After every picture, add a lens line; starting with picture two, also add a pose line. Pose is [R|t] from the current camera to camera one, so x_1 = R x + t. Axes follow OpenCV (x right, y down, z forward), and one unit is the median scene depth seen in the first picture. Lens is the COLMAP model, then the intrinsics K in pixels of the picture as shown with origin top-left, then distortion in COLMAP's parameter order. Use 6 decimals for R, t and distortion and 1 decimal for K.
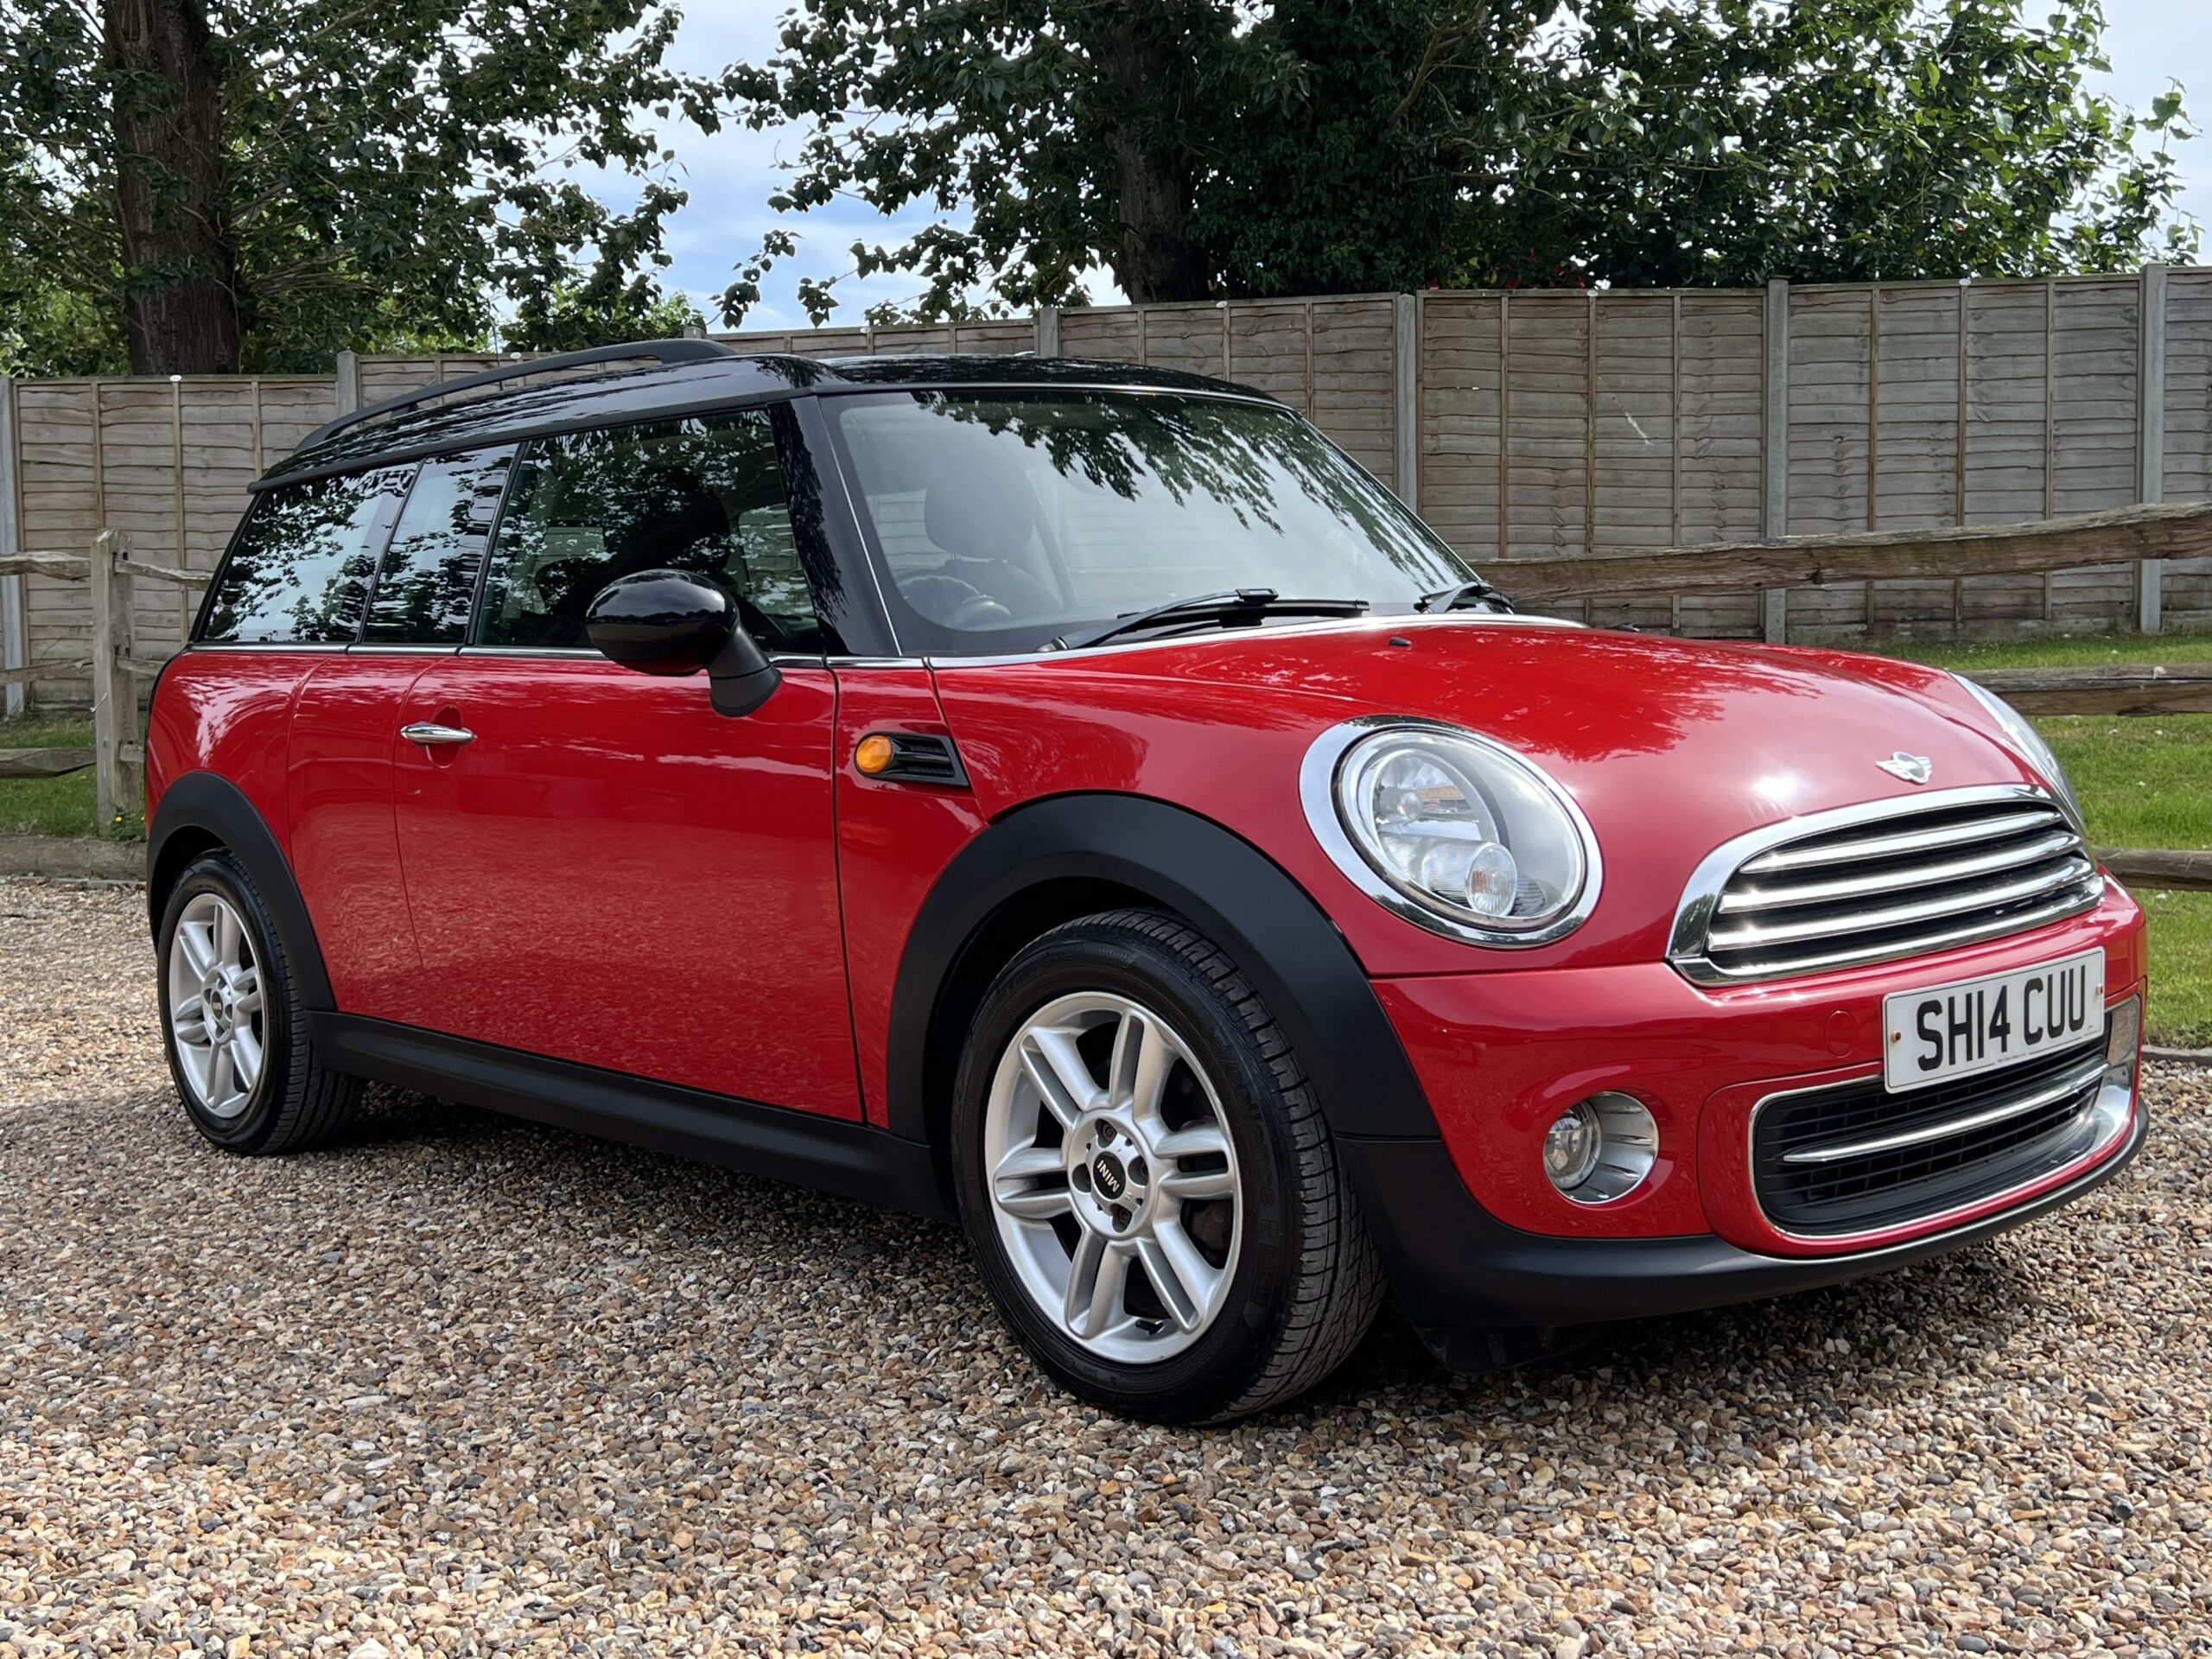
lens RADIAL K [[2422.6, 0, 1093.7], [0, 2422.6, 812.7], [0, 0, 1]] dist [0.130861, -0.317772]
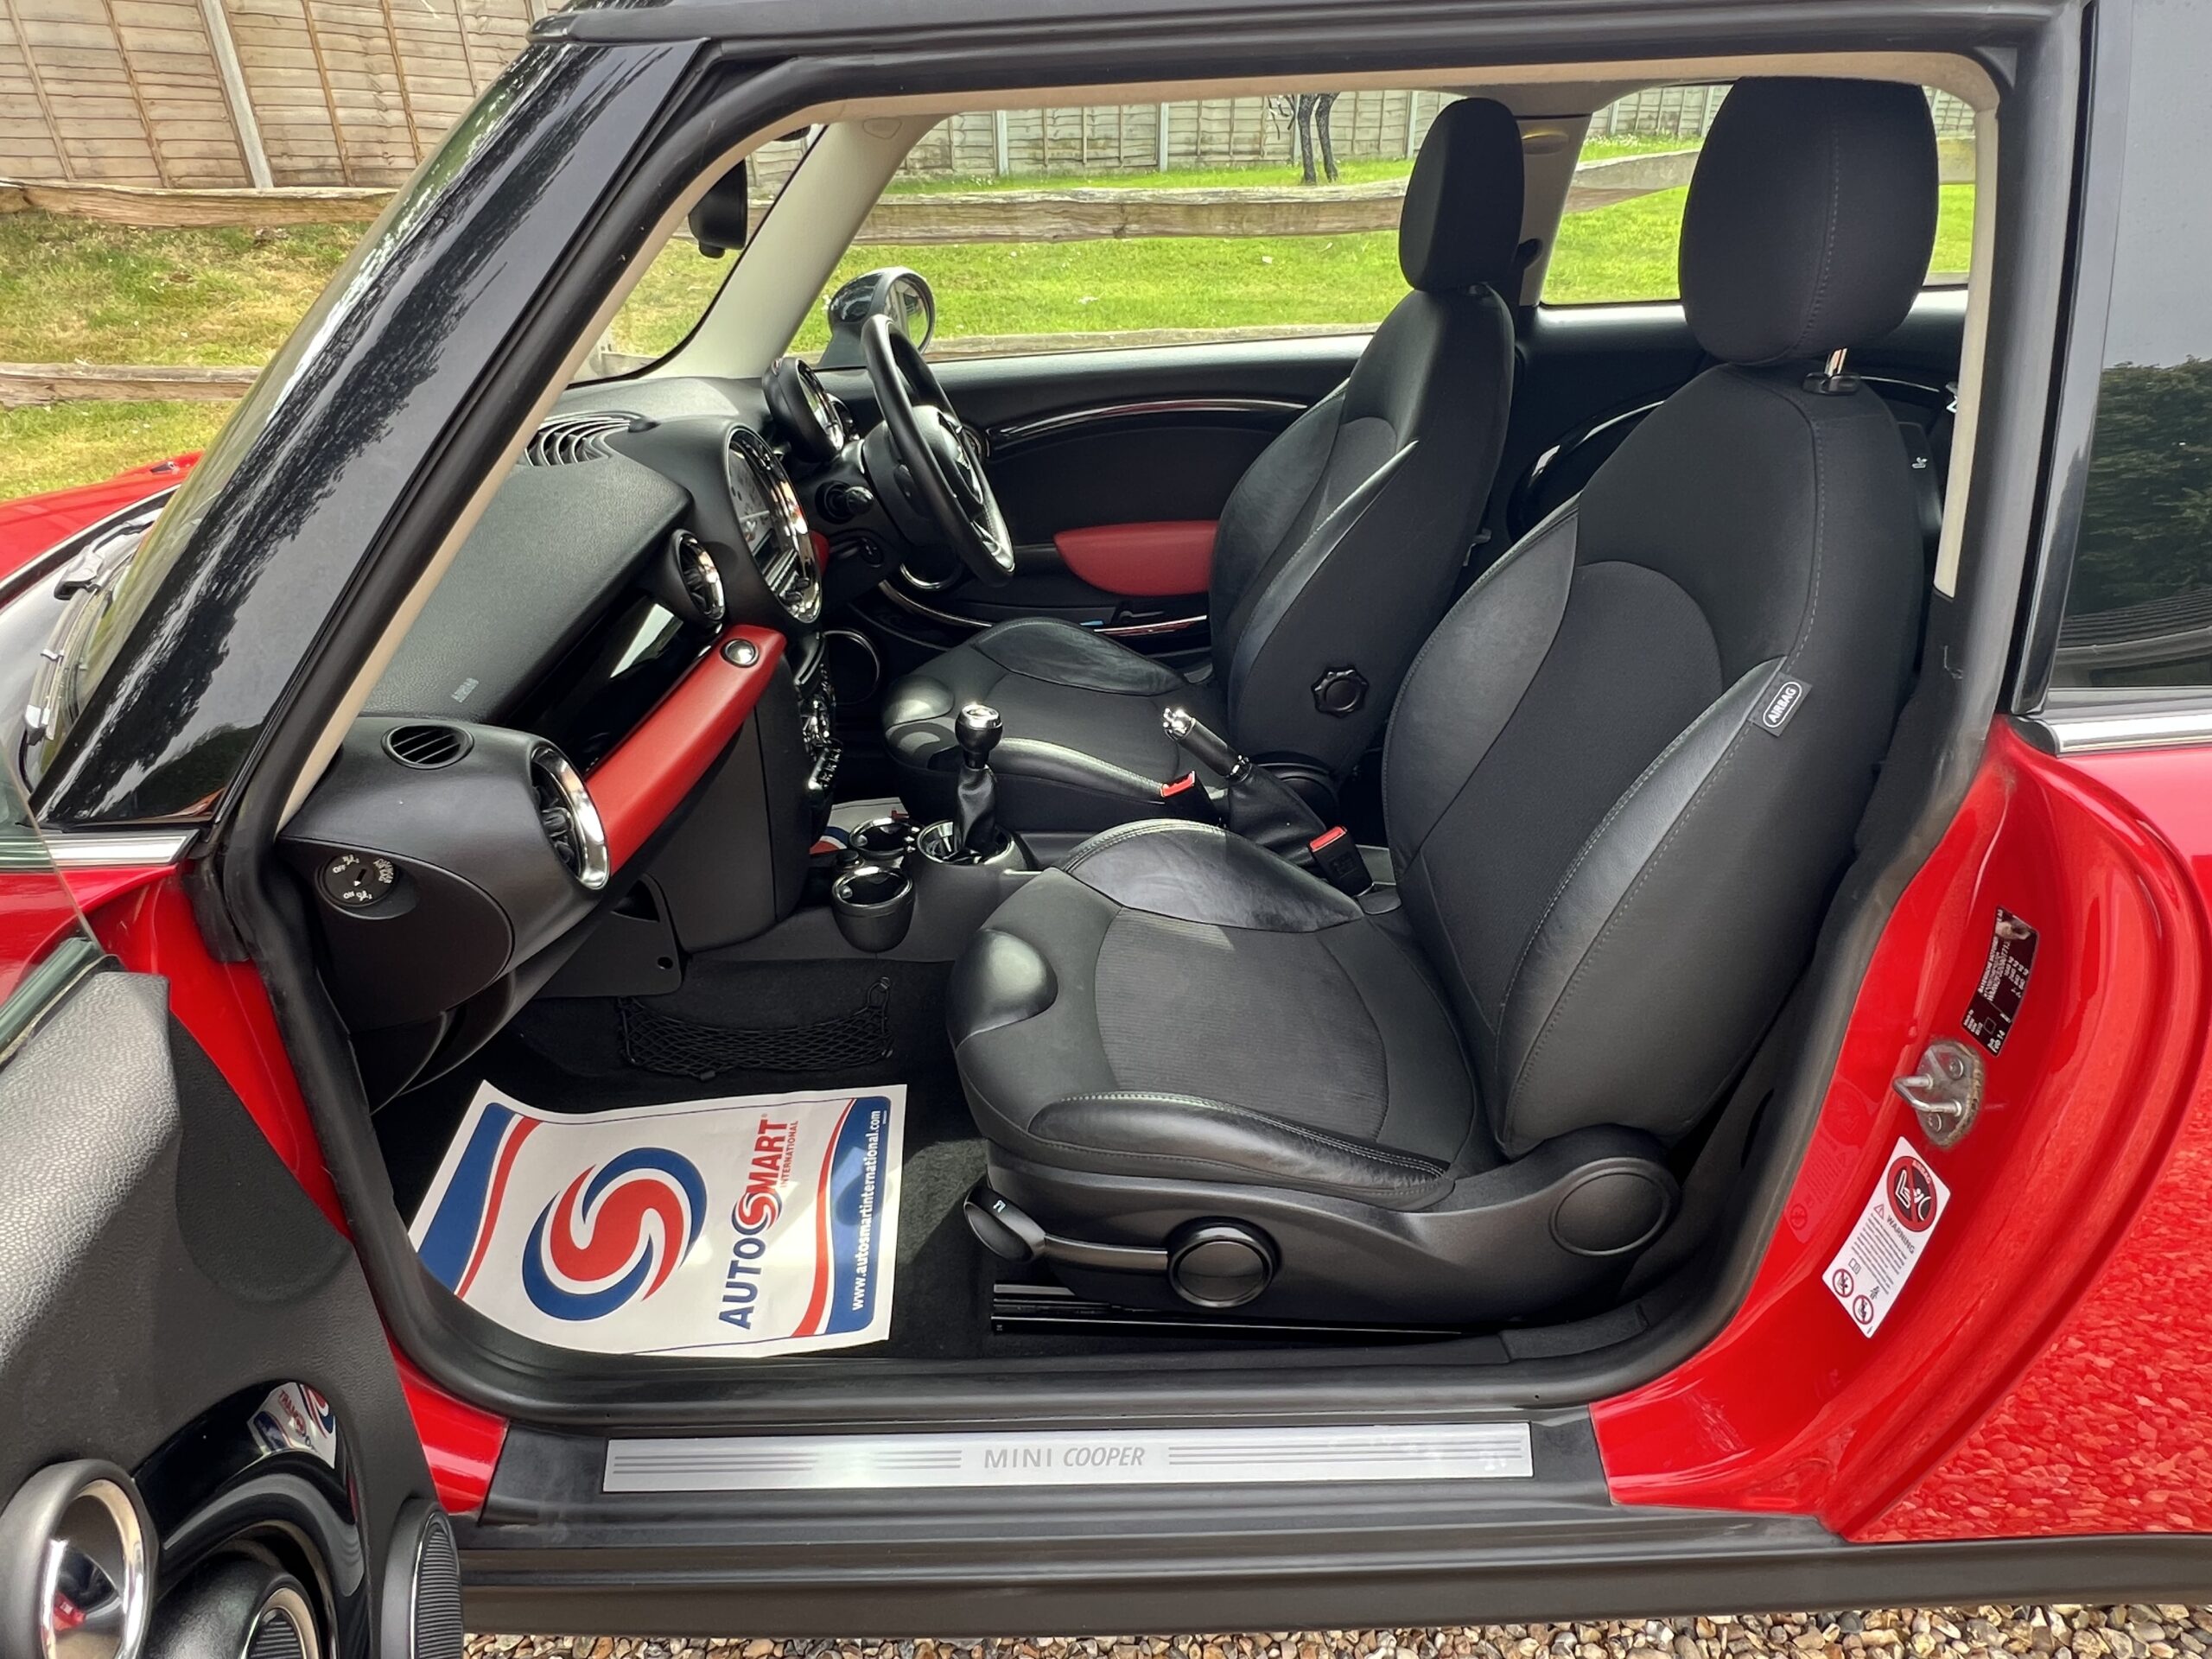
lens RADIAL K [[1292.2, 0, 1106.0], [0, 1292.2, 829.5], [0, 0, 1]] dist [-0.002735, 0.001120]
pose [[0.706944, -0.323622, 0.628887, -0.306415], [0.040398, 0.906200, 0.420915, -0.179636], [-0.706115, -0.272158, 0.653707, 1.008323]]
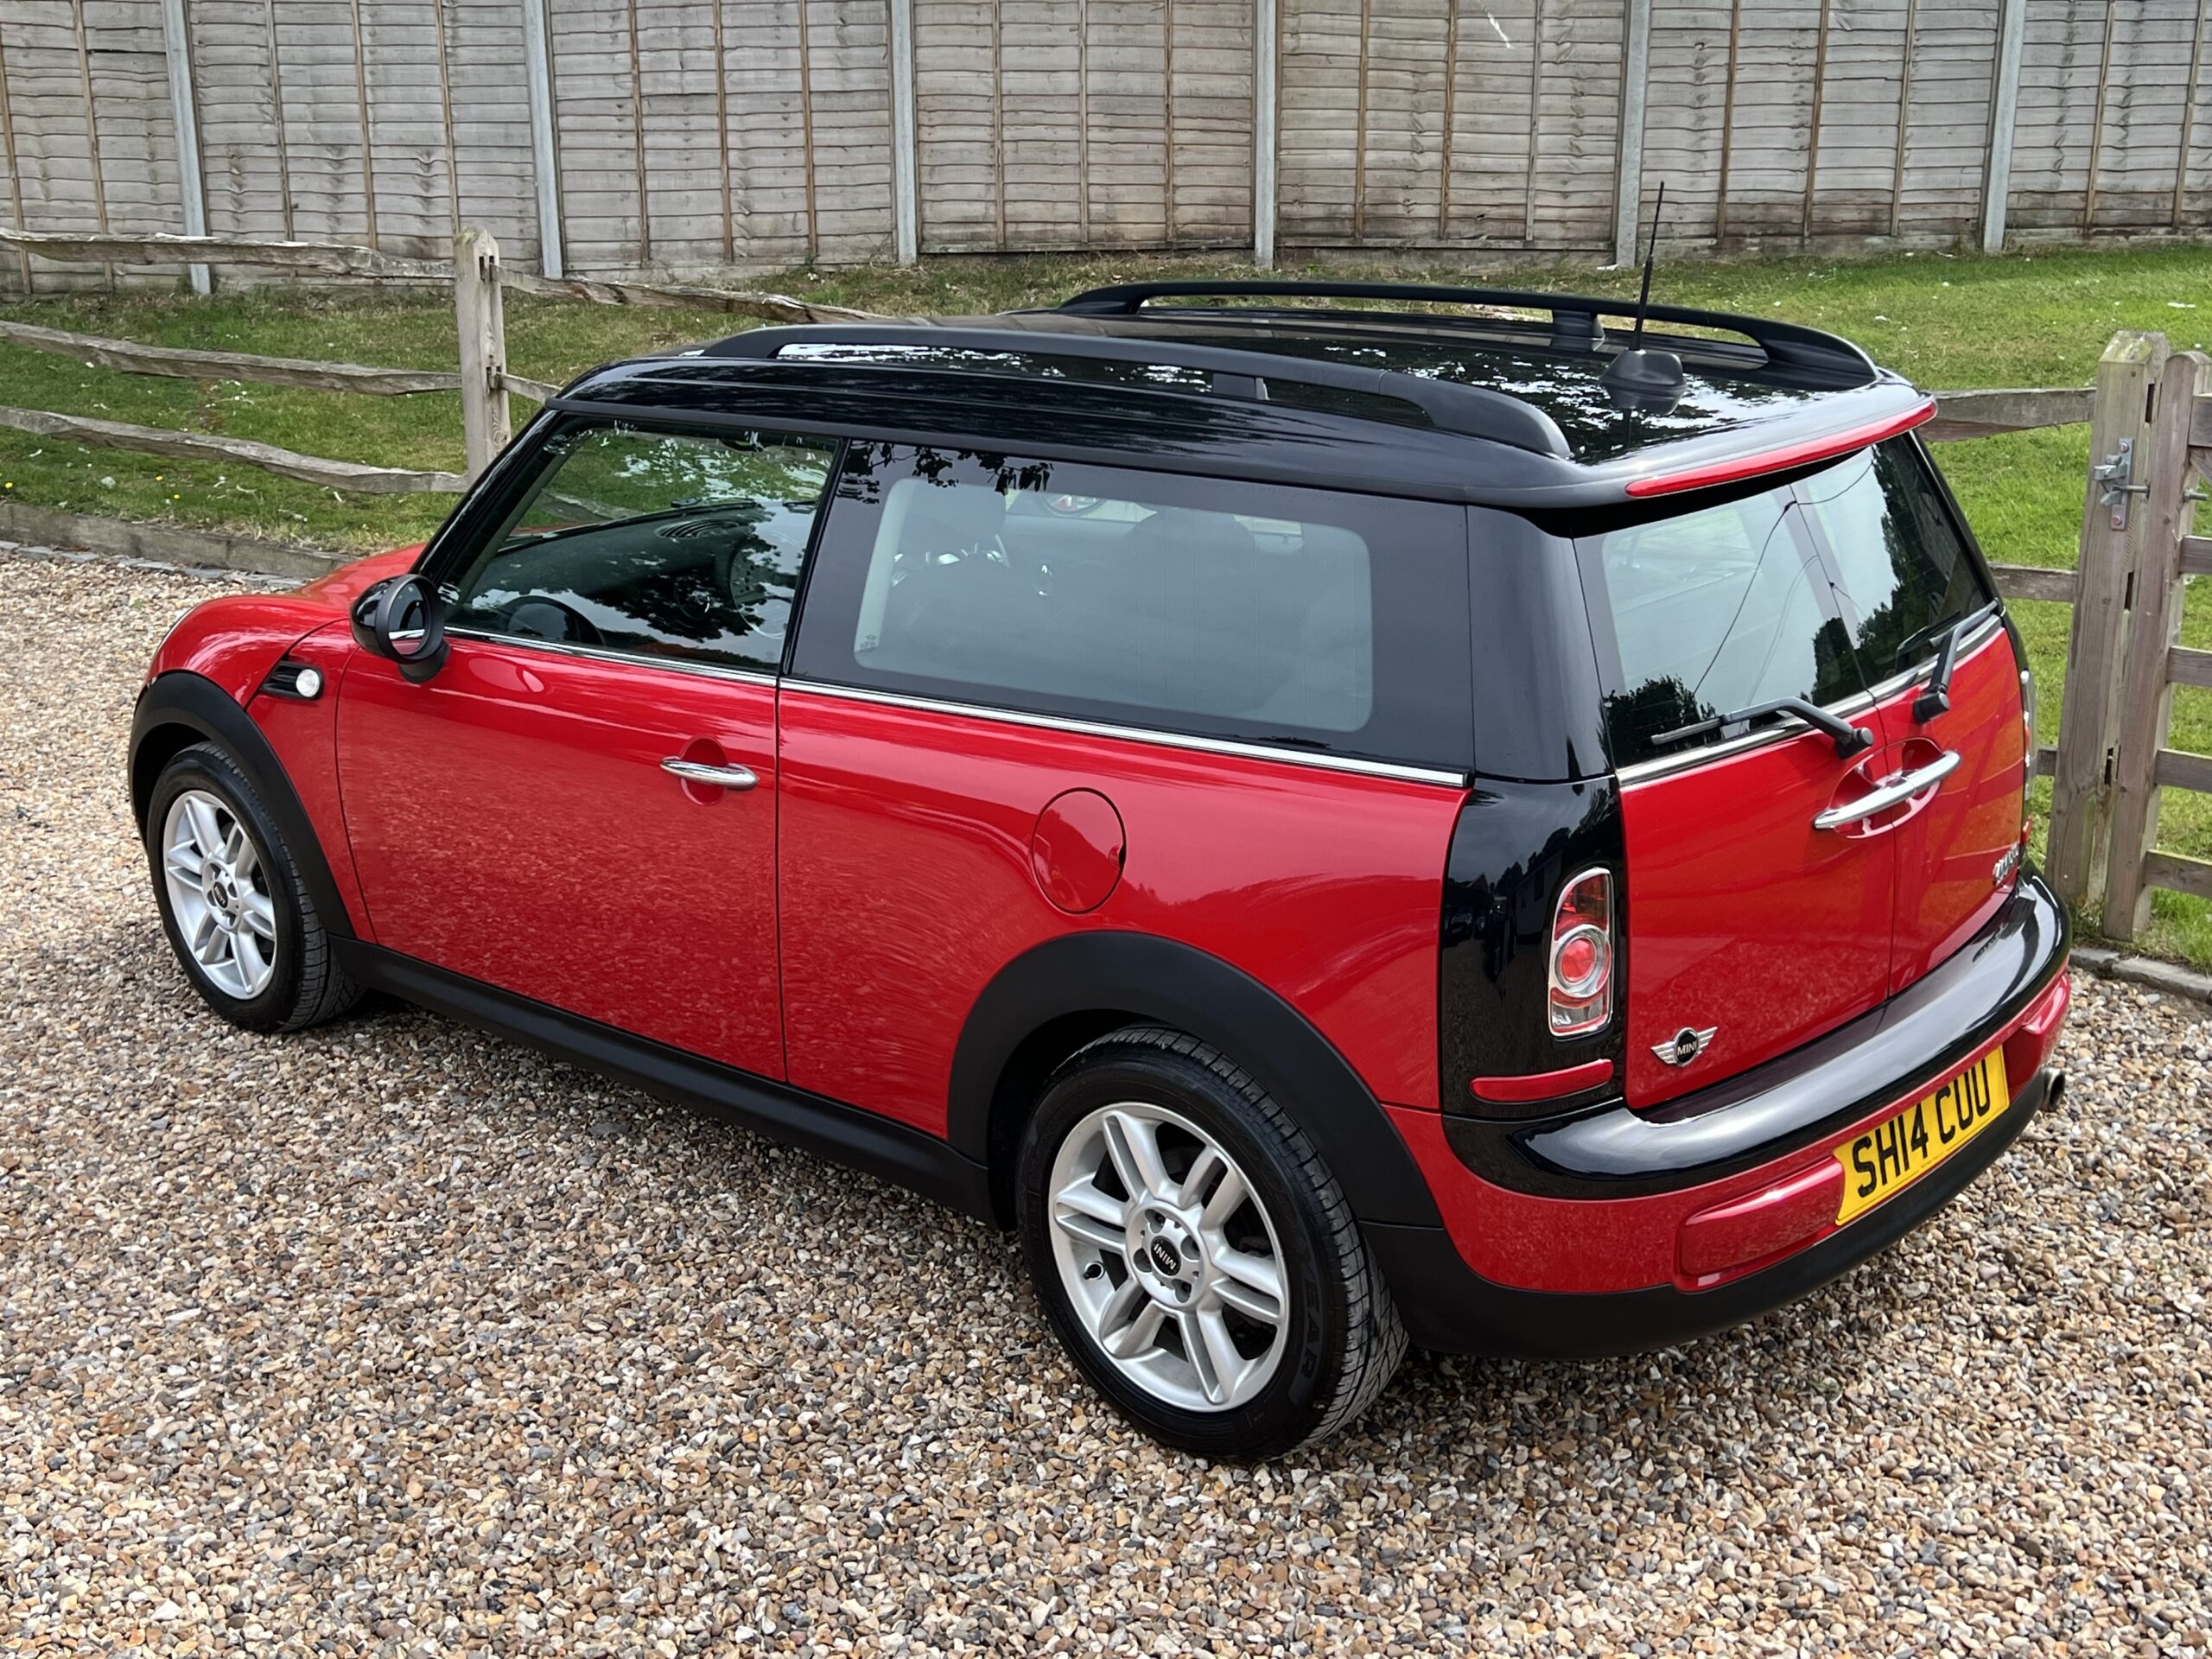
lens RADIAL K [[2493.7, 0, 1100.5], [0, 2493.7, 816.2], [0, 0, 1]] dist [0.104324, -0.223715]
pose [[0.999520, 0.002394, 0.030891, 0.136186], [-0.009201, 0.974965, 0.222167, -0.310436], [-0.029585, -0.222344, 0.974519, -0.216019]]
